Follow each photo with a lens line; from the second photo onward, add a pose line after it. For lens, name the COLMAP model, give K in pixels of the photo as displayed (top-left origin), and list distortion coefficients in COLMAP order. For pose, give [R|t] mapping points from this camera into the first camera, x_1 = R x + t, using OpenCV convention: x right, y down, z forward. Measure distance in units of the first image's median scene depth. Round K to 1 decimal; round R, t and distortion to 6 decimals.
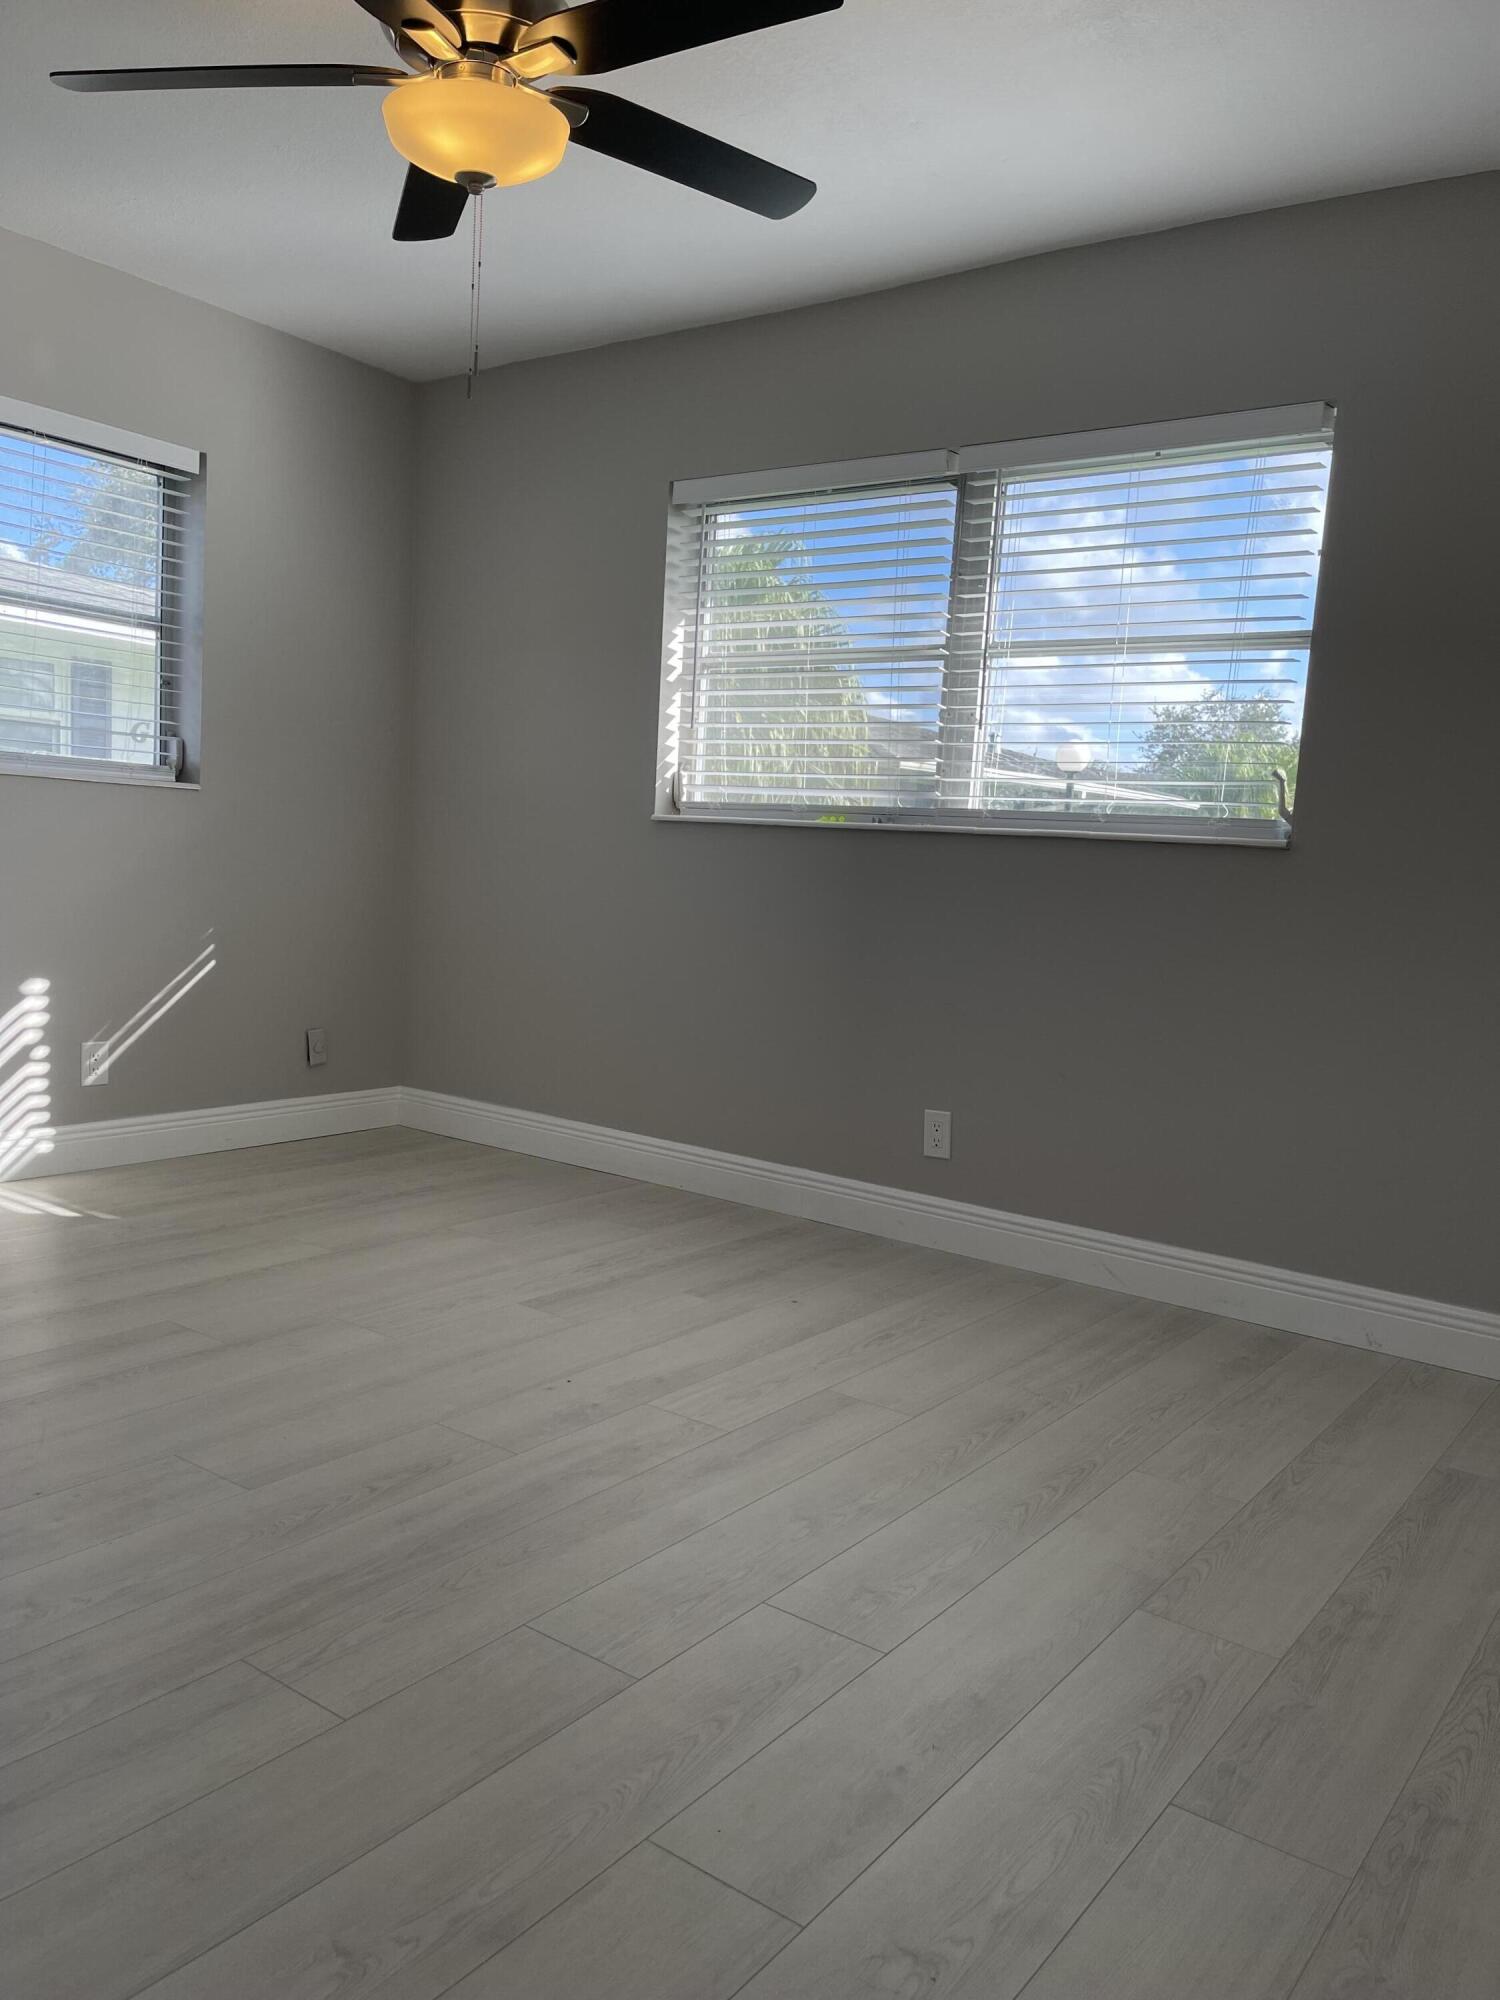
lens RADIAL K [[1522.1, 0, 756.0], [0, 1522.1, 1009.5], [0, 0, 1]] dist [0.094953, -0.099003]
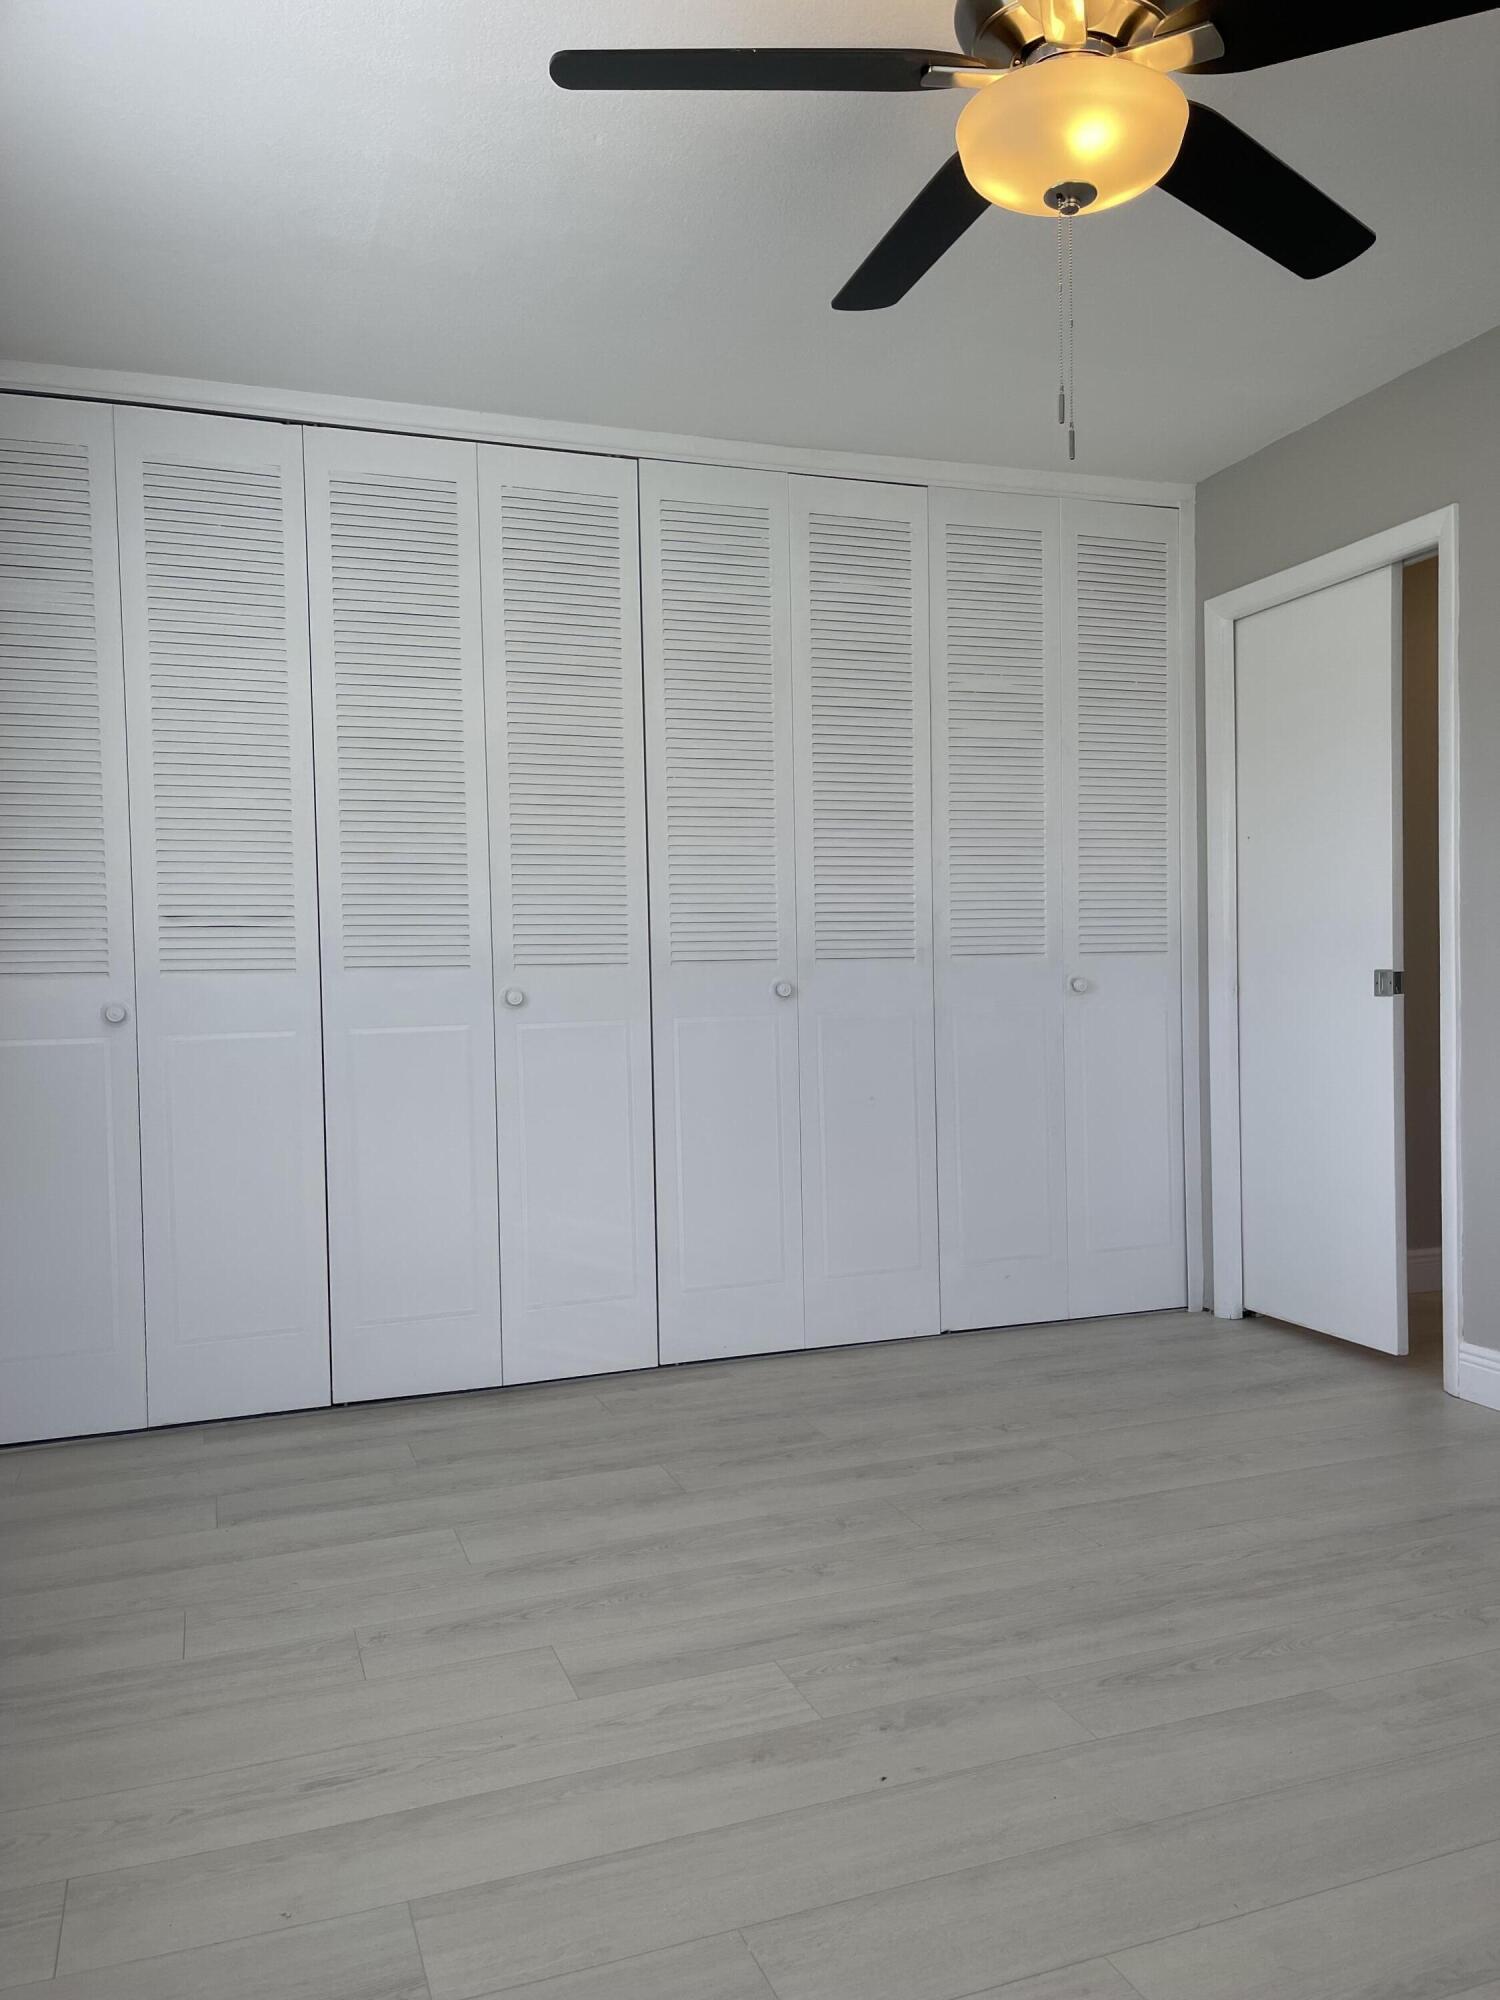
lens RADIAL K [[1516.1, 0, 745.8], [0, 1516.1, 1014.5], [0, 0, 1]] dist [0.072841, -0.089263]
pose [[-0.826176, -0.050993, 0.561100, -0.515695], [0.035426, 0.989224, 0.142062, -0.233165], [-0.562298, 0.137246, -0.815466, 1.812502]]
